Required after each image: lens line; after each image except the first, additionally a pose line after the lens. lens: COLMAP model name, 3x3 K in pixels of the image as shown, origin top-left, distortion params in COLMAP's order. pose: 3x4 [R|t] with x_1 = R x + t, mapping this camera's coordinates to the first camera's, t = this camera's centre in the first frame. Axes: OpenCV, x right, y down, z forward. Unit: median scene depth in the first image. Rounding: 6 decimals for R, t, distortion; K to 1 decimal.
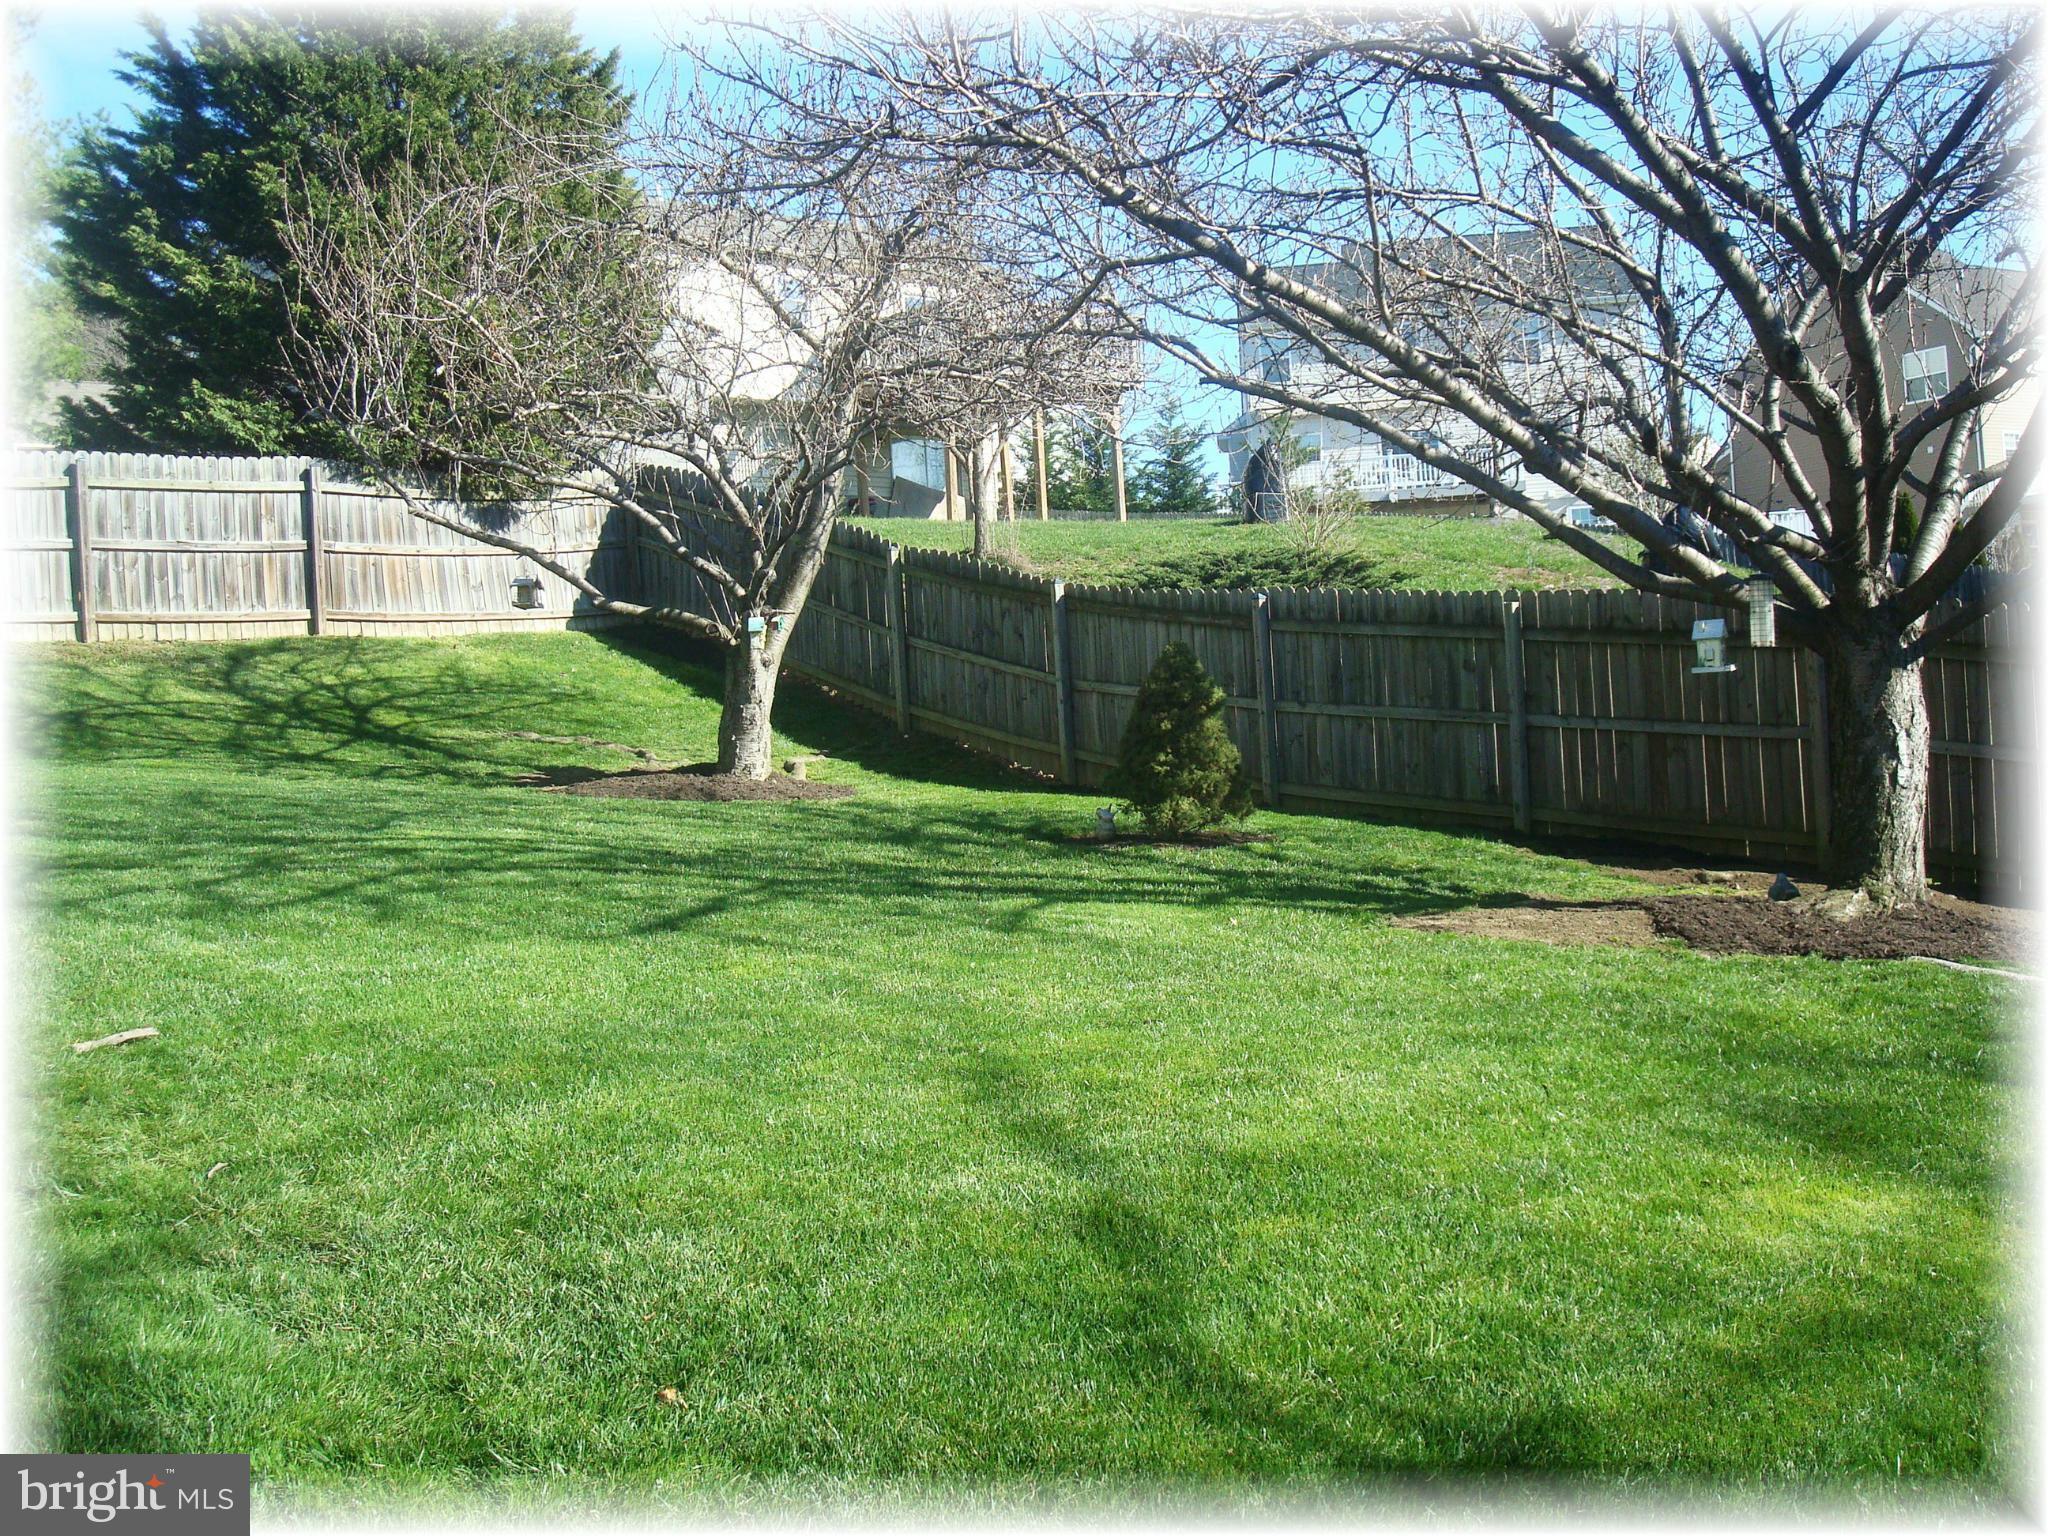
lens RADIAL K [[2169.3, 0, 1024.0], [0, 2169.3, 768.0], [0, 0, 1]] dist [-0.126299, -0.010108]
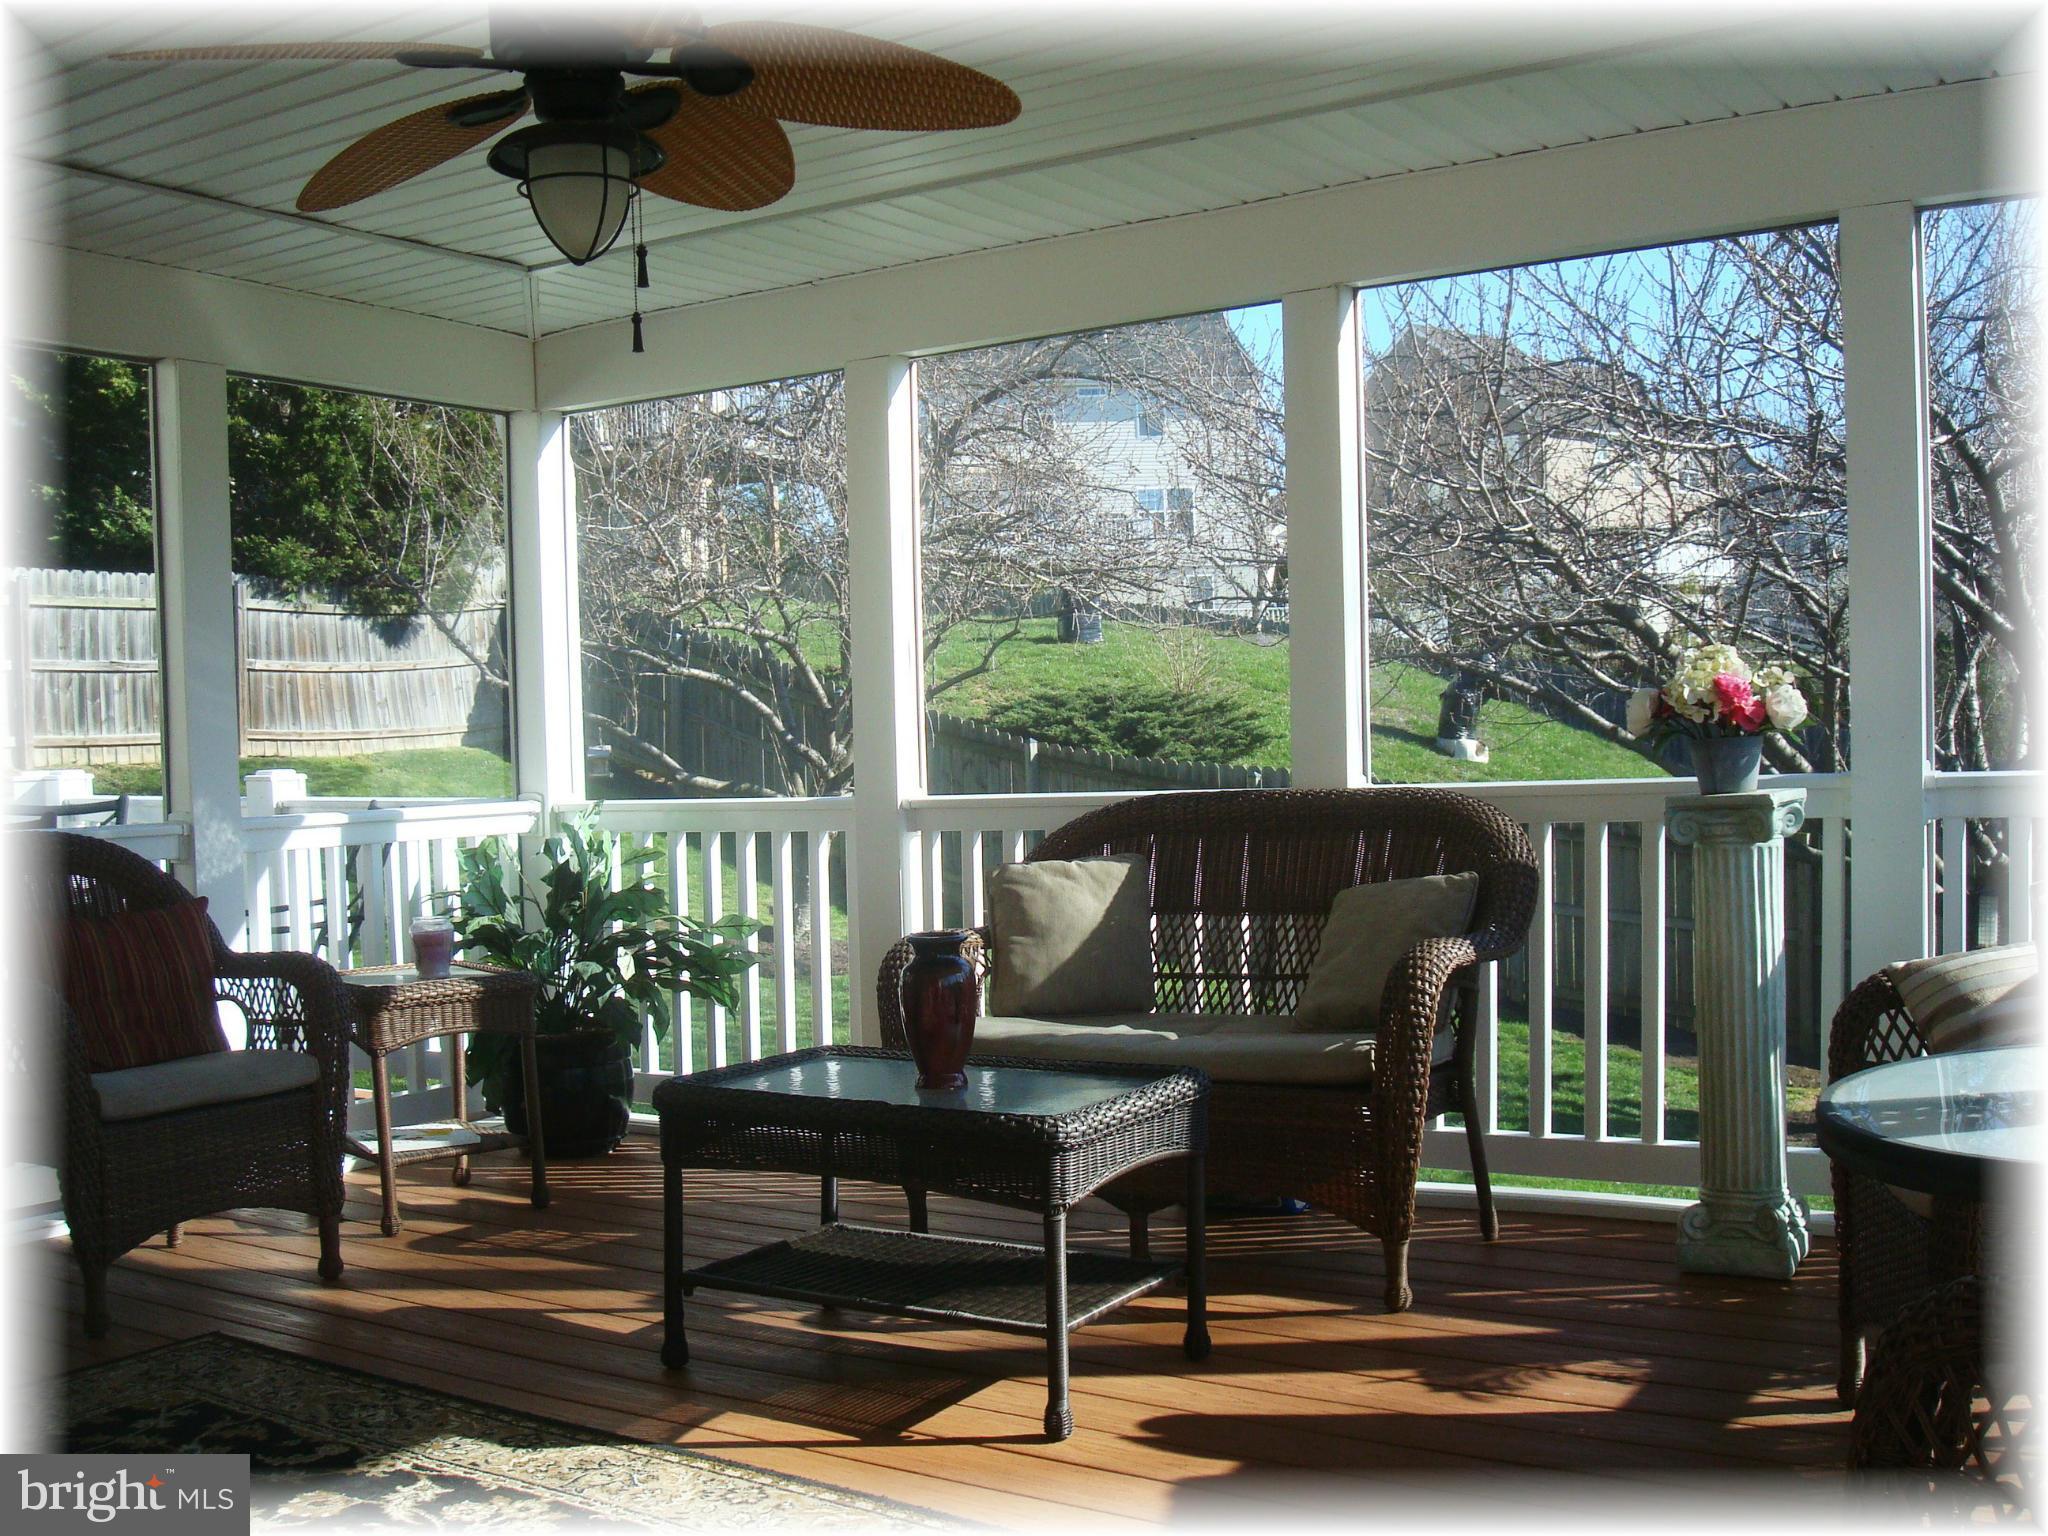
lens RADIAL K [[2169.3, 0, 1024.0], [0, 2169.3, 768.0], [0, 0, 1]] dist [-0.126299, -0.010108]
pose [[0.962939, 0.019815, 0.268990, -0.259831], [-0.022745, 0.999711, 0.007782, -0.076114], [-0.268758, -0.013612, 0.963111, -0.030000]]
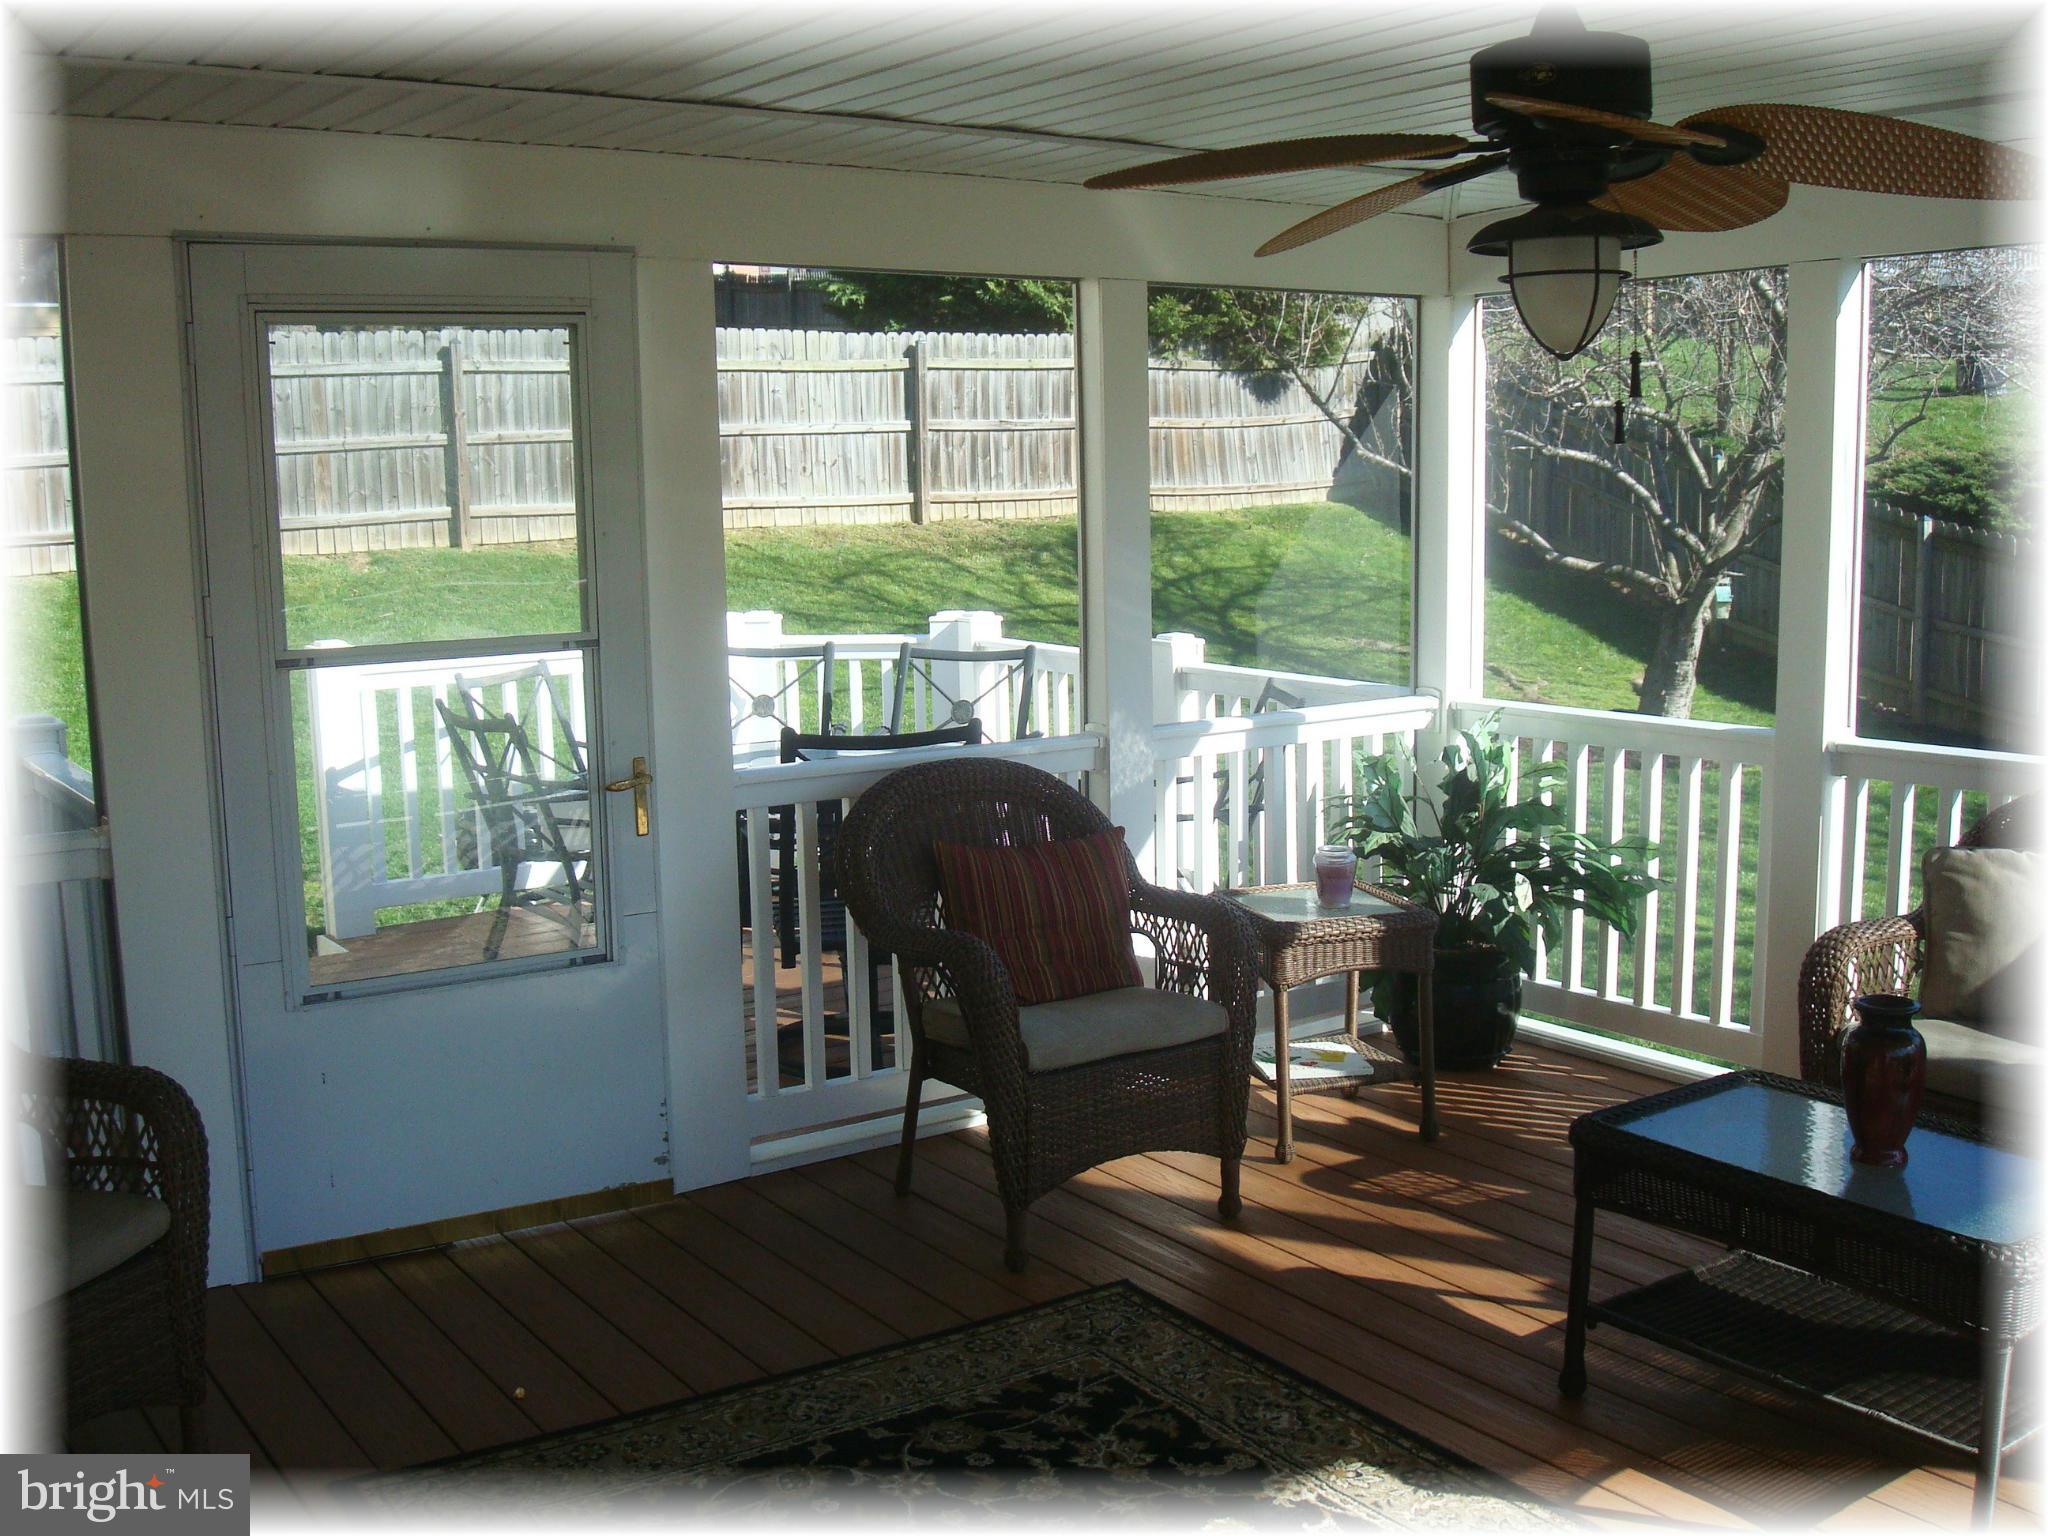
lens RADIAL K [[2127.4, 0, 1024.0], [0, 2127.4, 768.0], [0, 0, 1]] dist [-0.006933, -0.241135]
pose [[0.992383, 0.054902, -0.110282, -0.268228], [-0.037174, 0.986928, 0.156813, -0.103461], [0.117450, -0.151519, 0.981452, -0.020520]]
